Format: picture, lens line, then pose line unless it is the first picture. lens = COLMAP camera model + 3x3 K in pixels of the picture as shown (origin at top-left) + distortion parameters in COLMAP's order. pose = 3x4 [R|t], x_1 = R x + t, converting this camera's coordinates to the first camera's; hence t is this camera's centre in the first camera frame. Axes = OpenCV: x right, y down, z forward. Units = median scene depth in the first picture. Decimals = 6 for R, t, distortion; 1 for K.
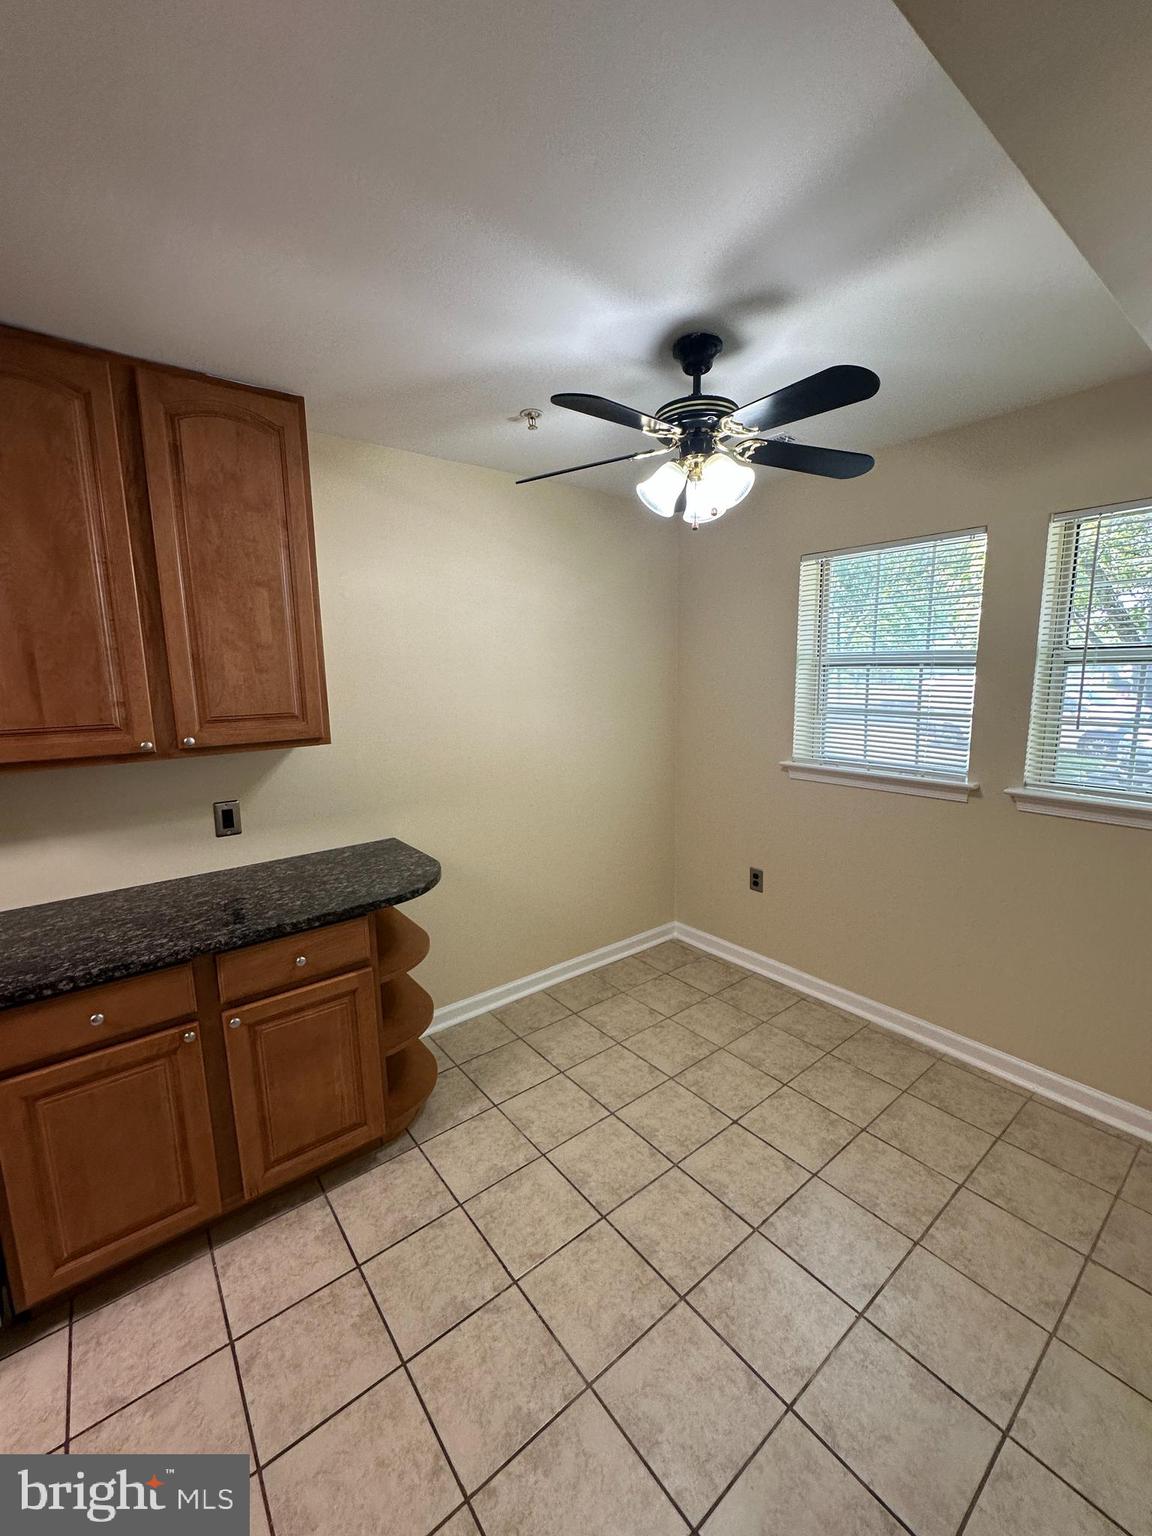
lens RADIAL K [[616.7, 0, 572.1], [0, 616.7, 765.7], [0, 0, 1]] dist [-0.002916, 0.000575]
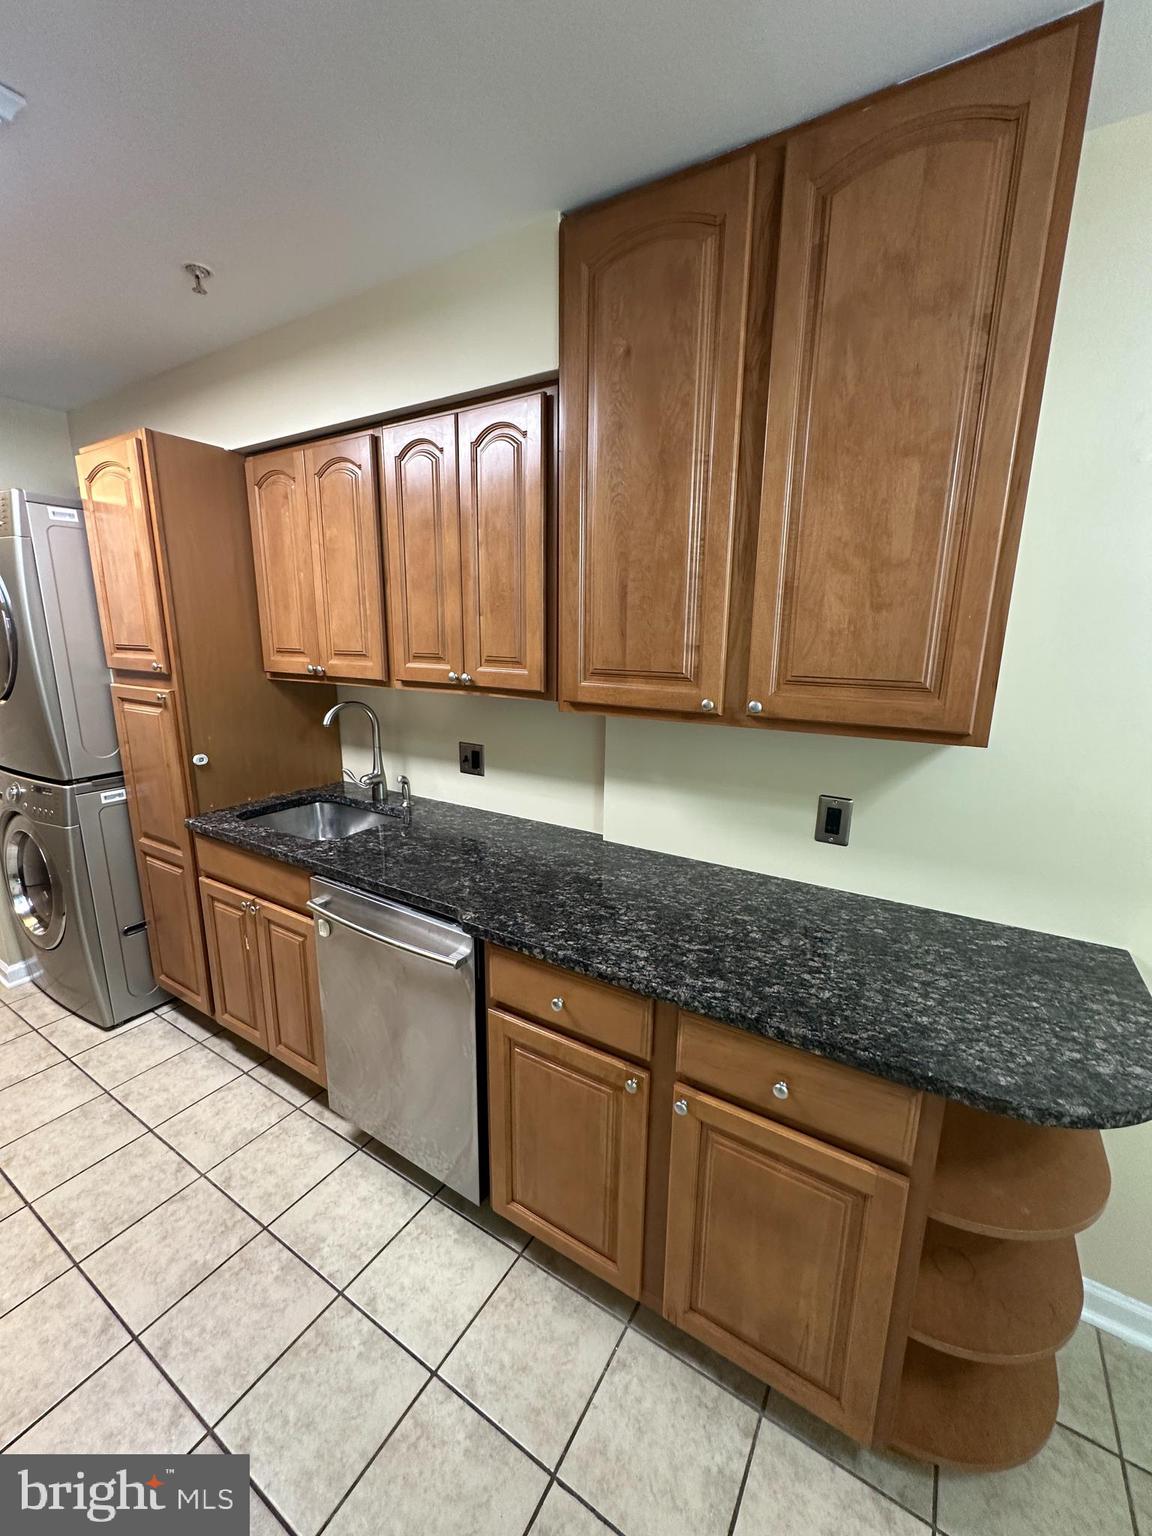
lens RADIAL K [[616.7, 0, 572.1], [0, 616.7, 765.7], [0, 0, 1]] dist [-0.002916, 0.000575]
pose [[0.346481, 0.223734, -0.910985, -0.030246], [-0.162006, 0.970820, 0.176812, -0.064751], [0.923961, 0.086323, 0.372617, 0.539578]]
